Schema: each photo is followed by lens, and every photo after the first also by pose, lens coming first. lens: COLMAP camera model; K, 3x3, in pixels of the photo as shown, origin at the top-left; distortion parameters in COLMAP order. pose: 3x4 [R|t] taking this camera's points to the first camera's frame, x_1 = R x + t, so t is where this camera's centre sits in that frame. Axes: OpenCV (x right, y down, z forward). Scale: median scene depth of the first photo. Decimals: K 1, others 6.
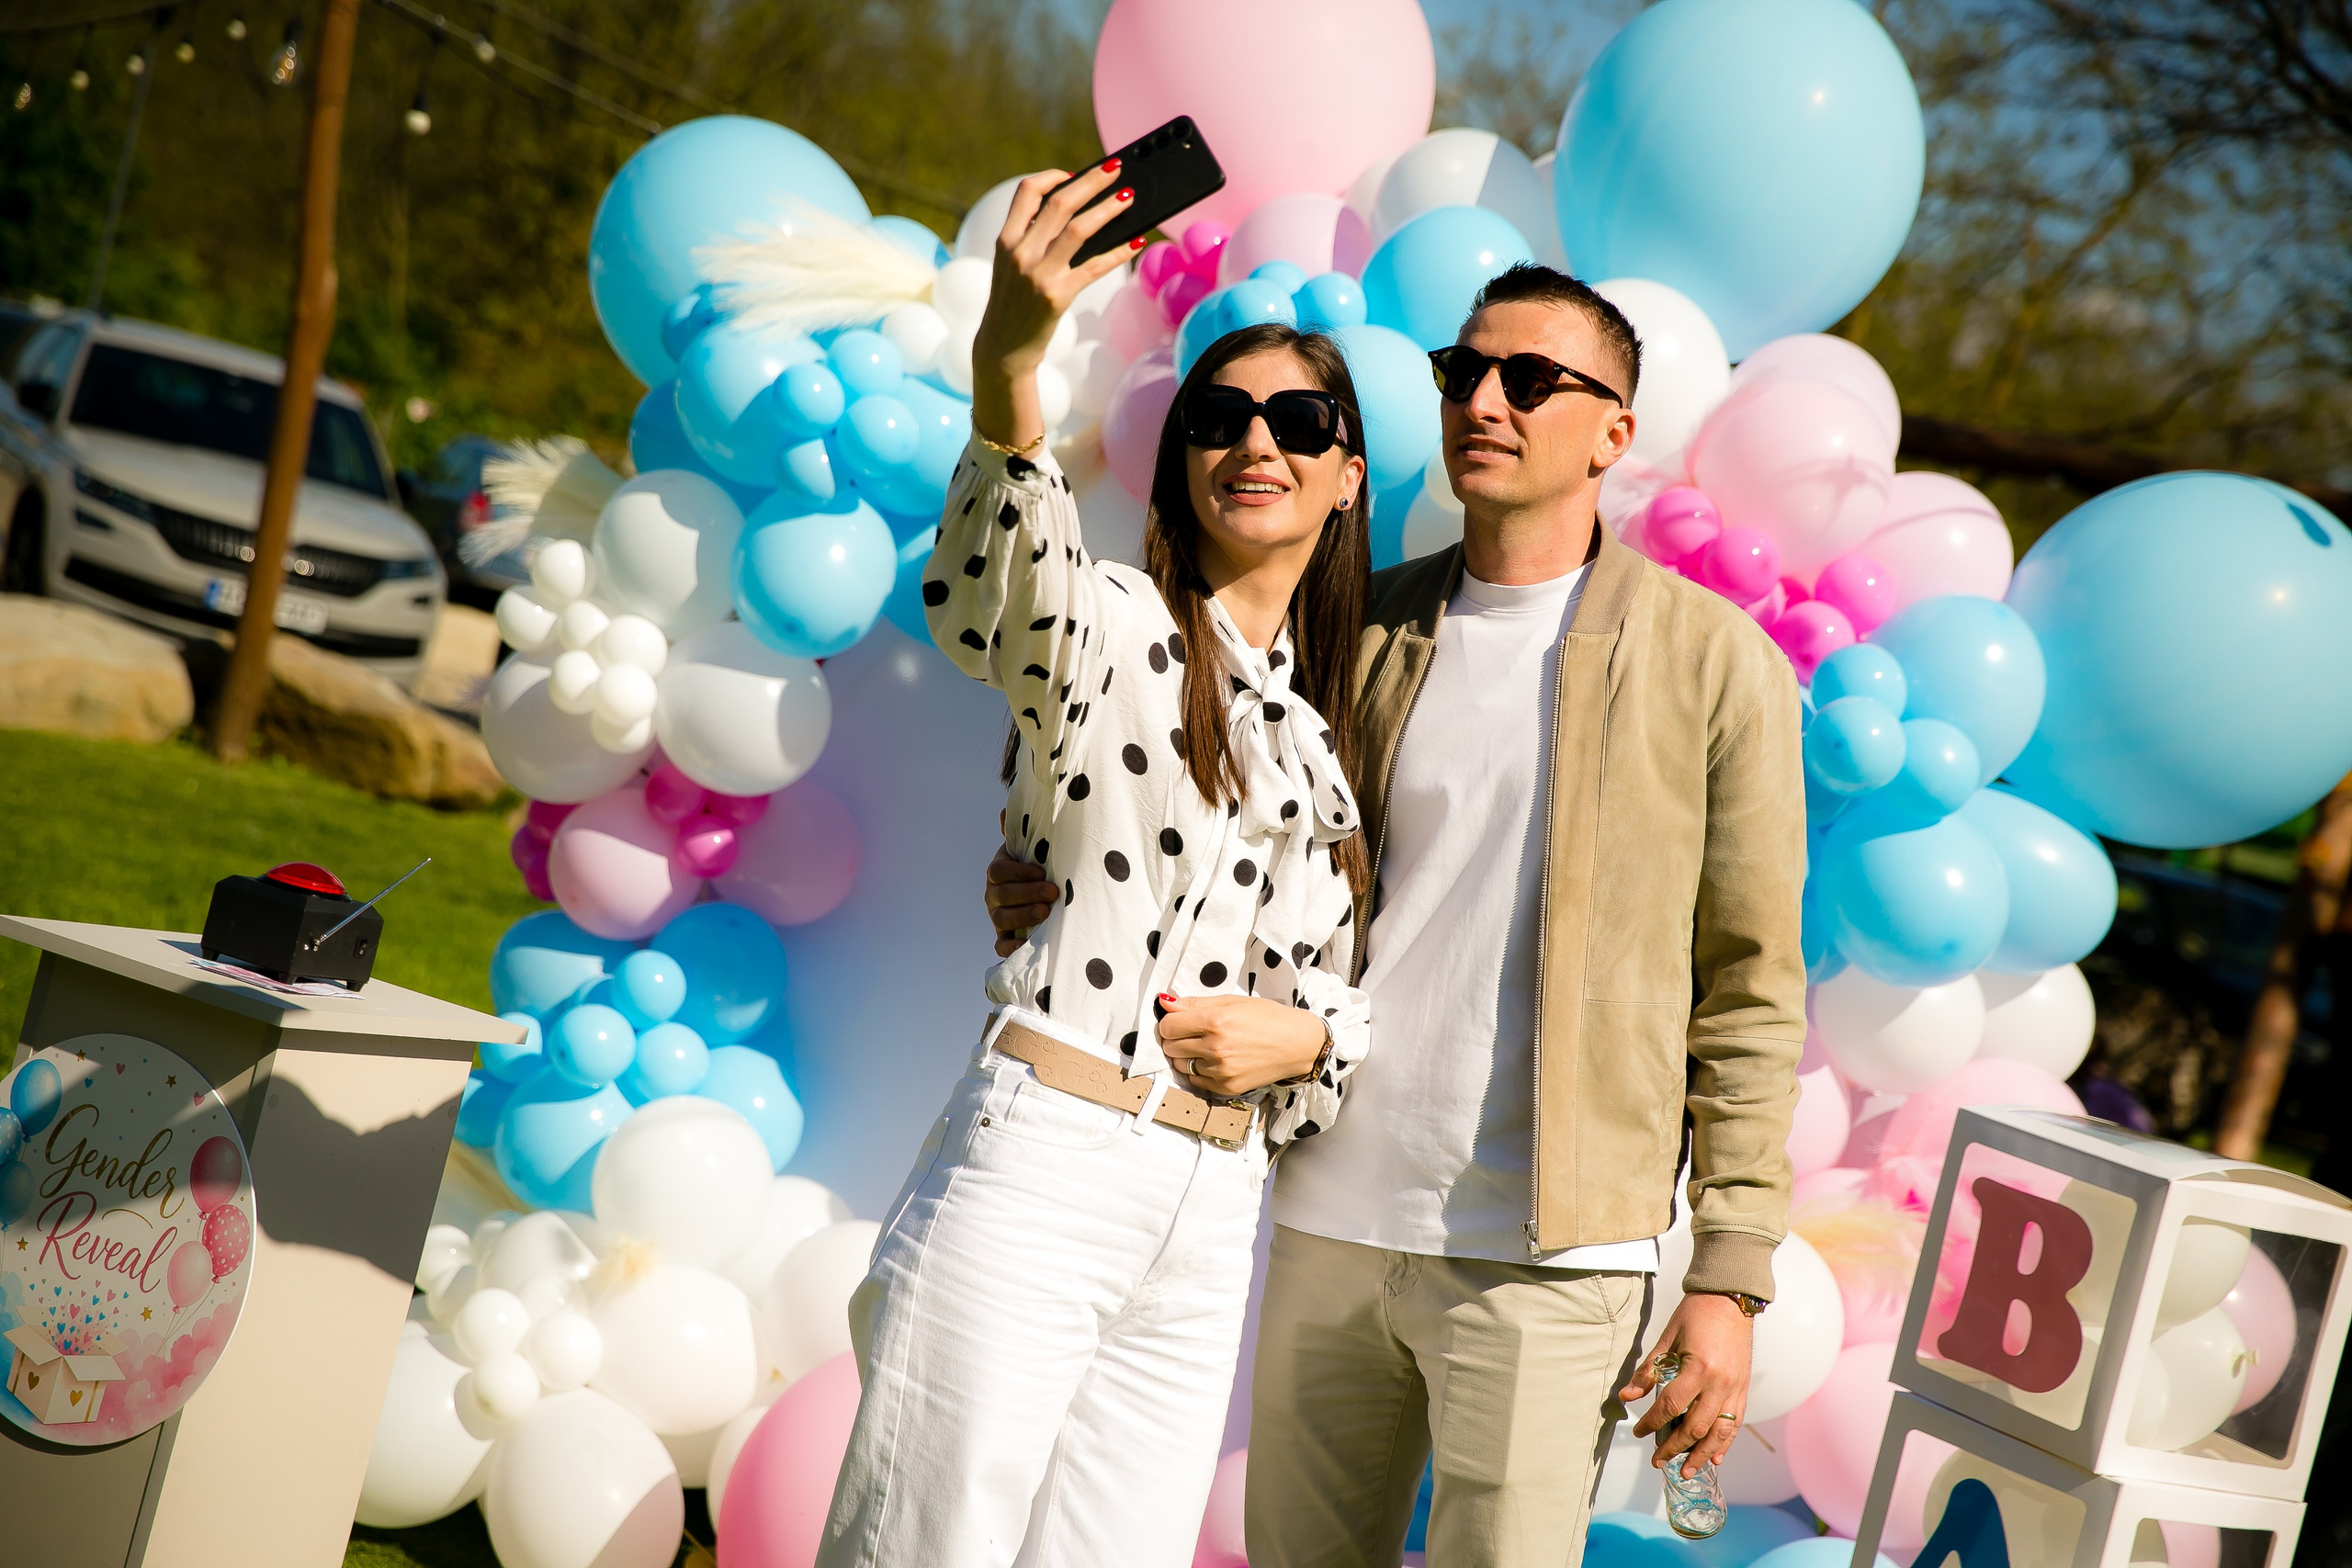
lens RADIAL K [[4412.3, 0, 1166.2], [0, 4412.3, 772.9], [0, 0, 1]] dist [0.140624, 0.215514]
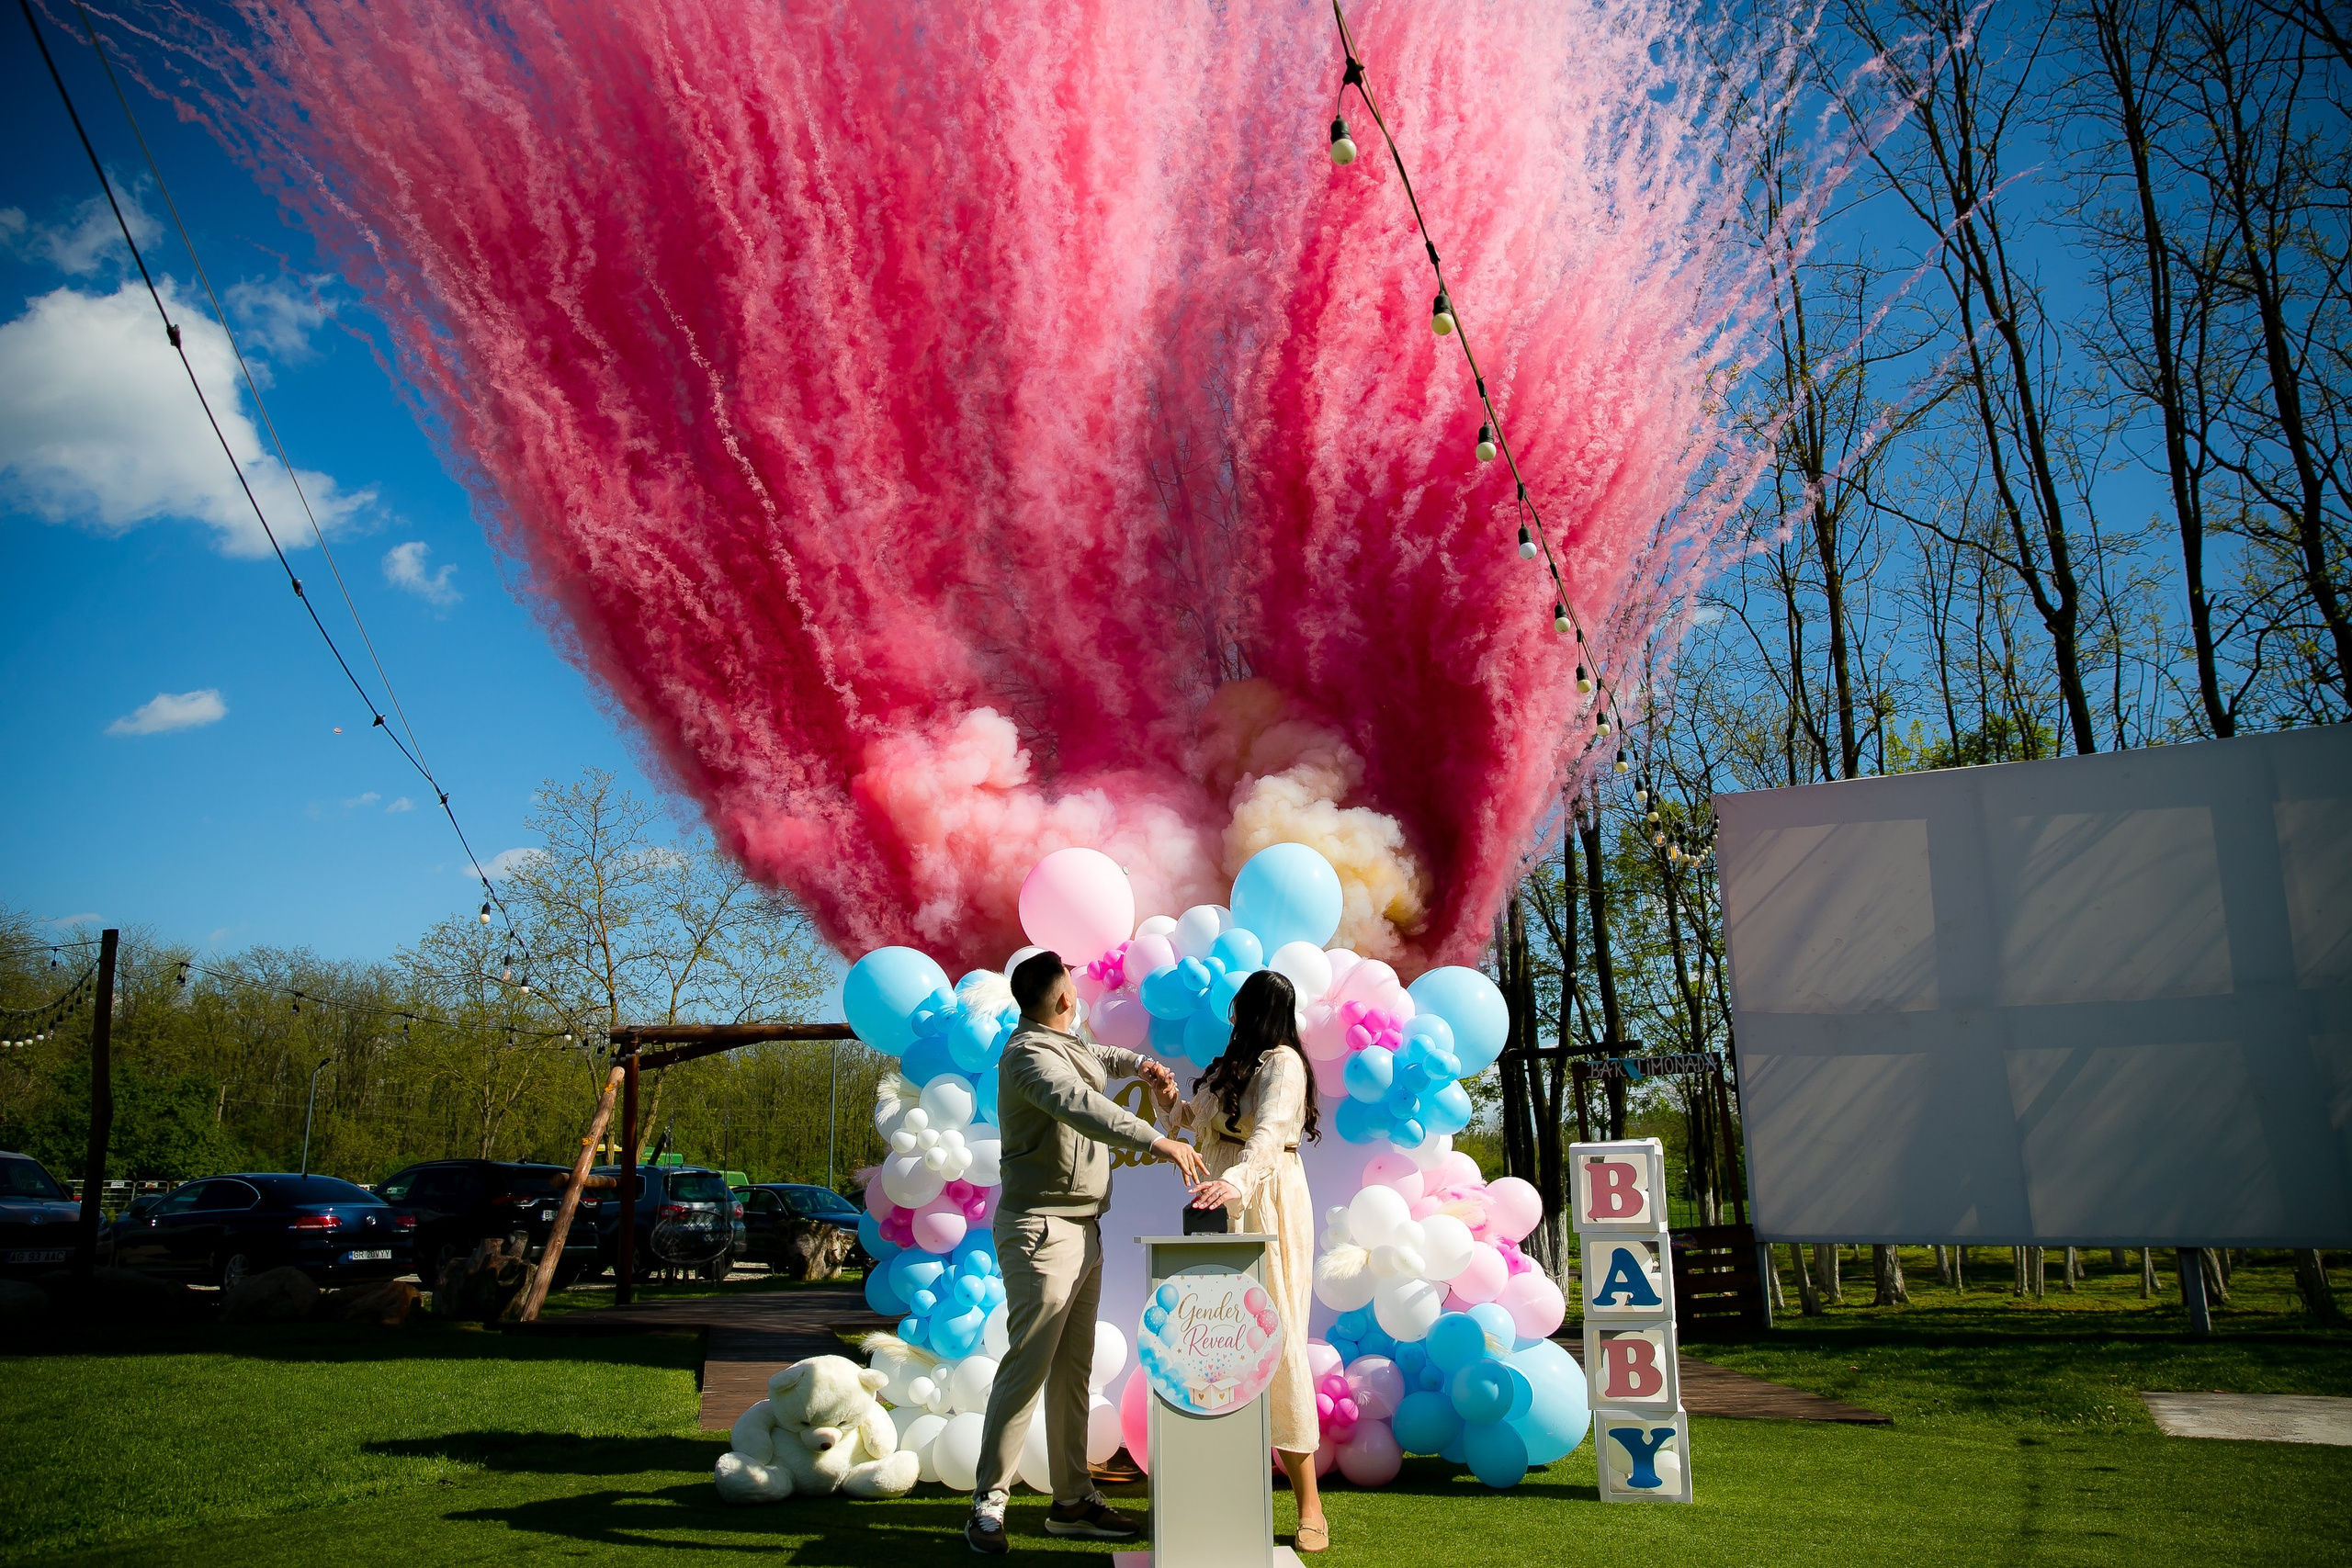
lens RADIAL K [[1605.1, 0, 1171.1], [0, 1605.1, 780.2], [0, 0, 1]] dist [-0.109367, 0.084481]
pose [[0.792062, -0.092707, 0.603360, -0.584673], [0.227750, 0.961912, -0.151181, -0.062489], [-0.566363, 0.257160, 0.783008, 0.100892]]
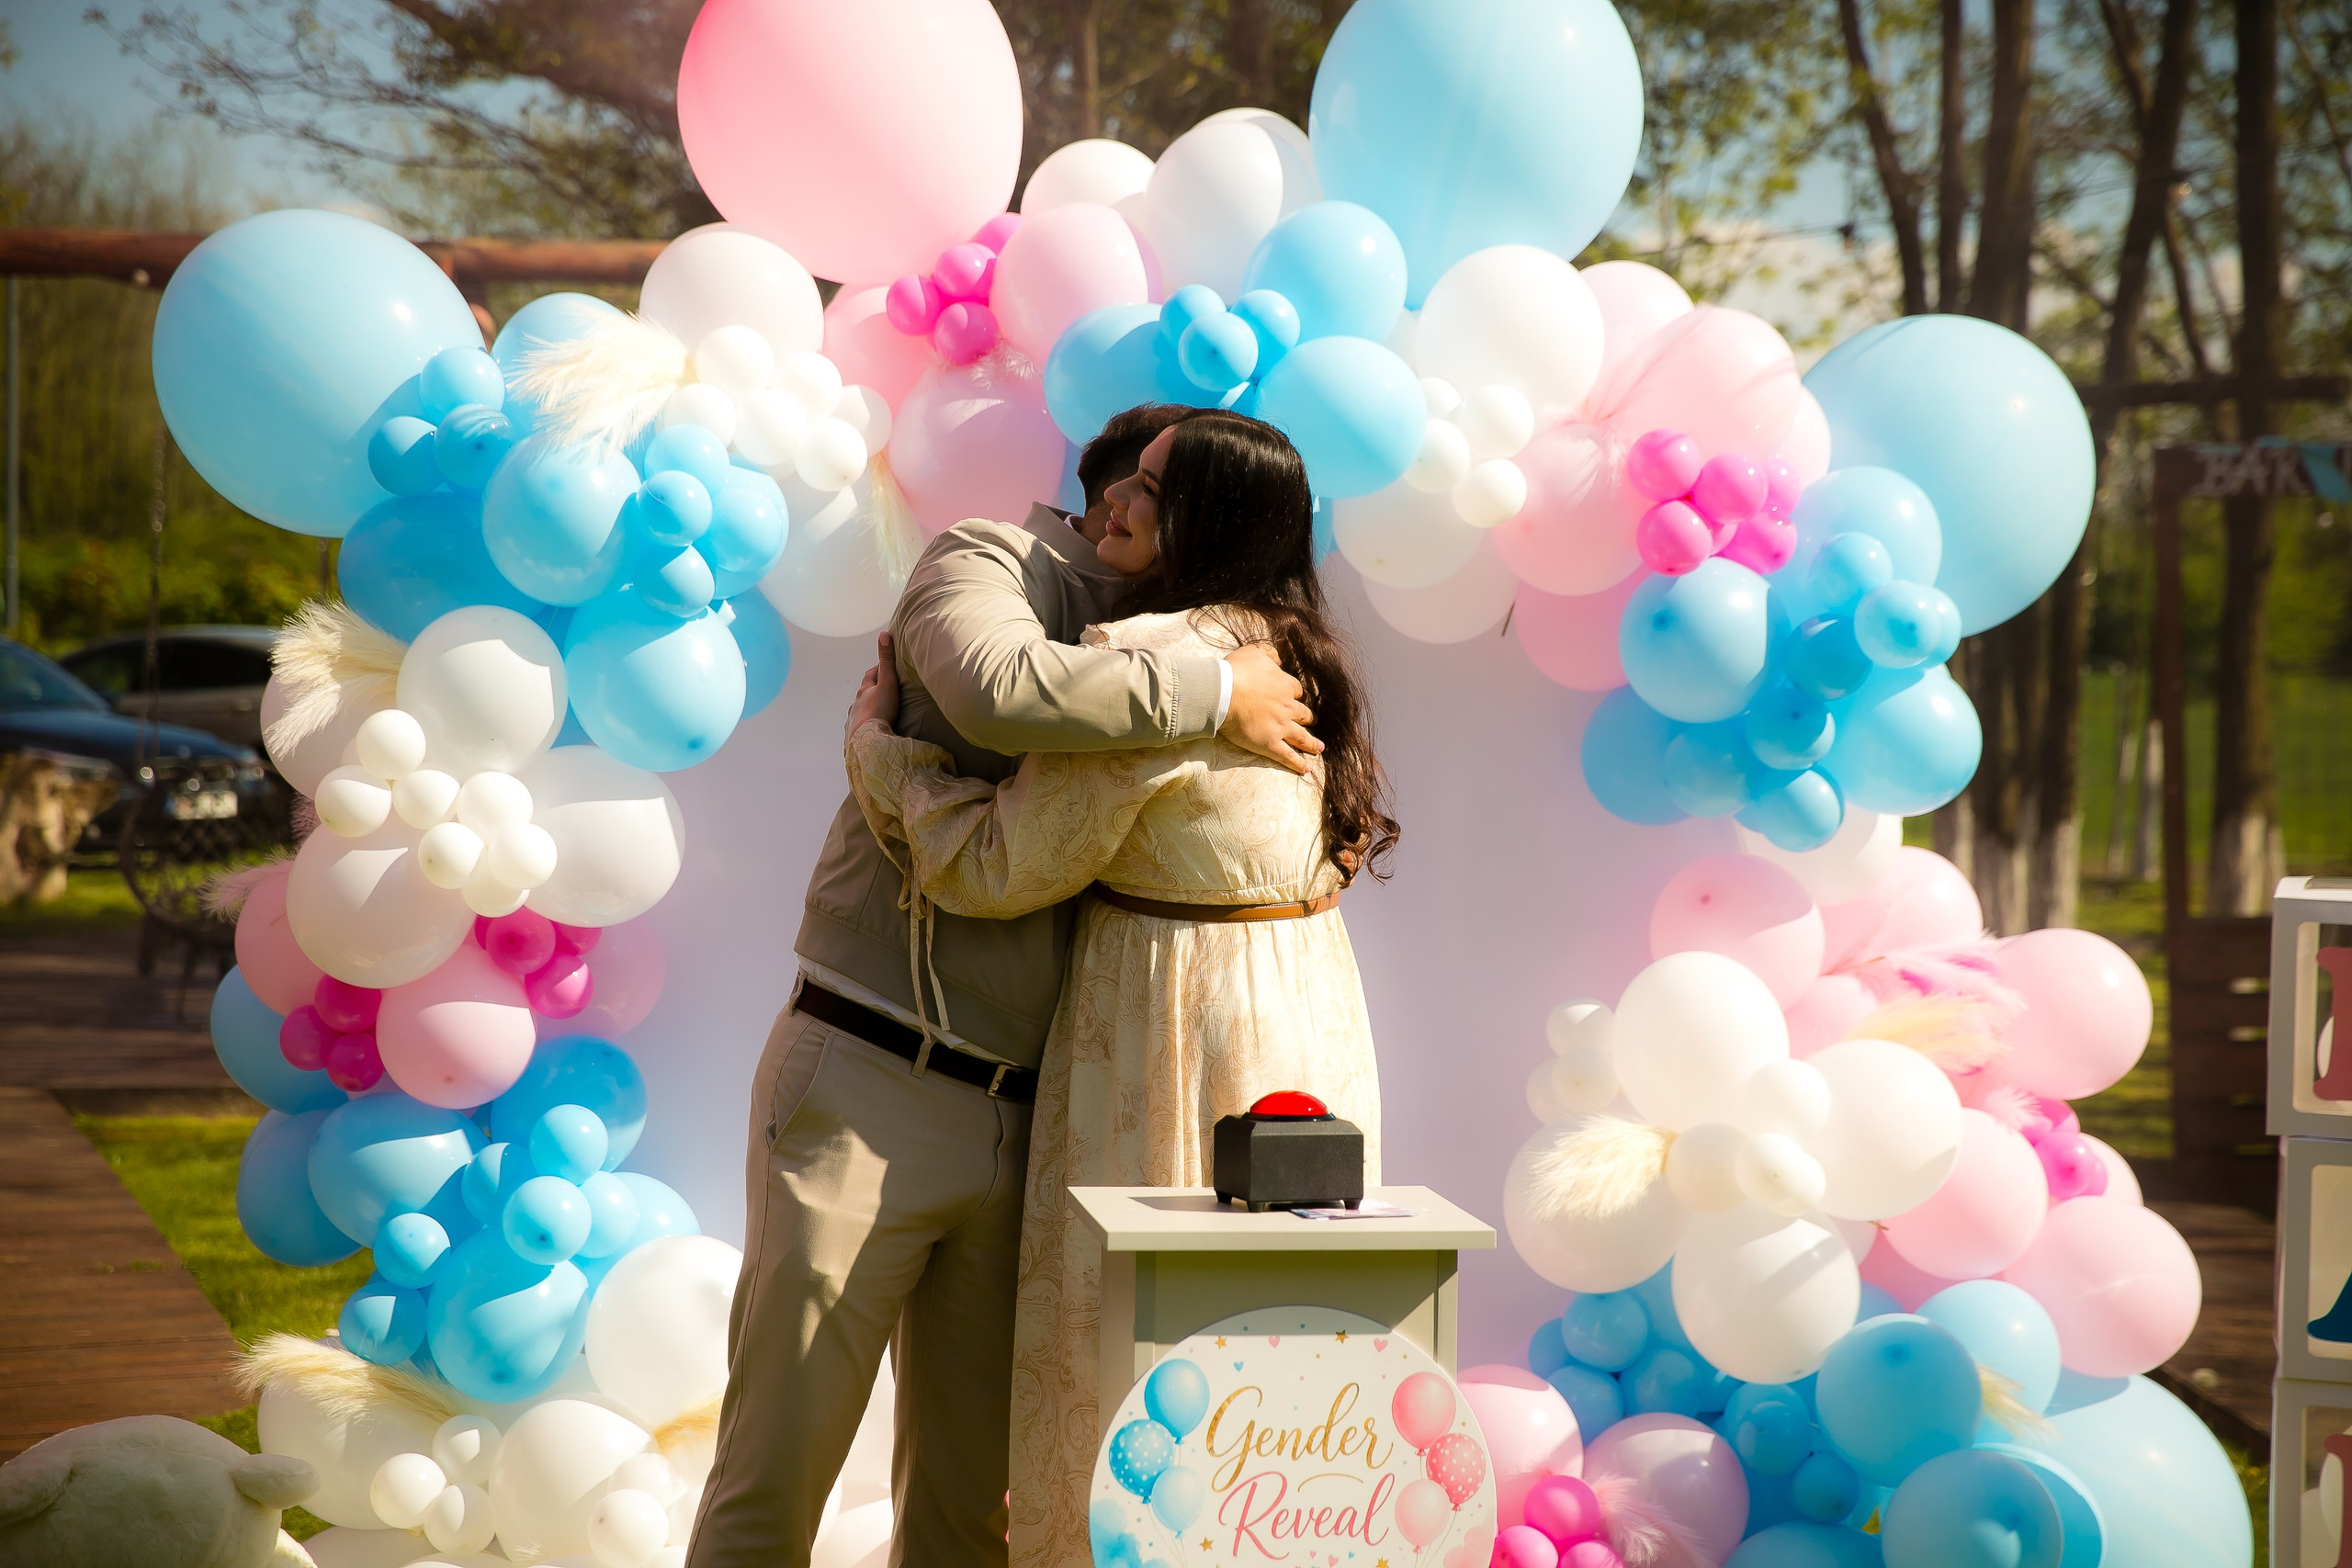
lens RADIAL K [[4412.3, 0, 1166.2], [0, 4412.3, 772.9], [0, 0, 1]] dist [0.140624, 0.215514]
pose [[0.767541, -0.242773, 0.593248, -0.569798], [0.193754, 0.970079, 0.146306, -0.144912], [-0.611016, 0.002648, 0.791614, 0.166215]]
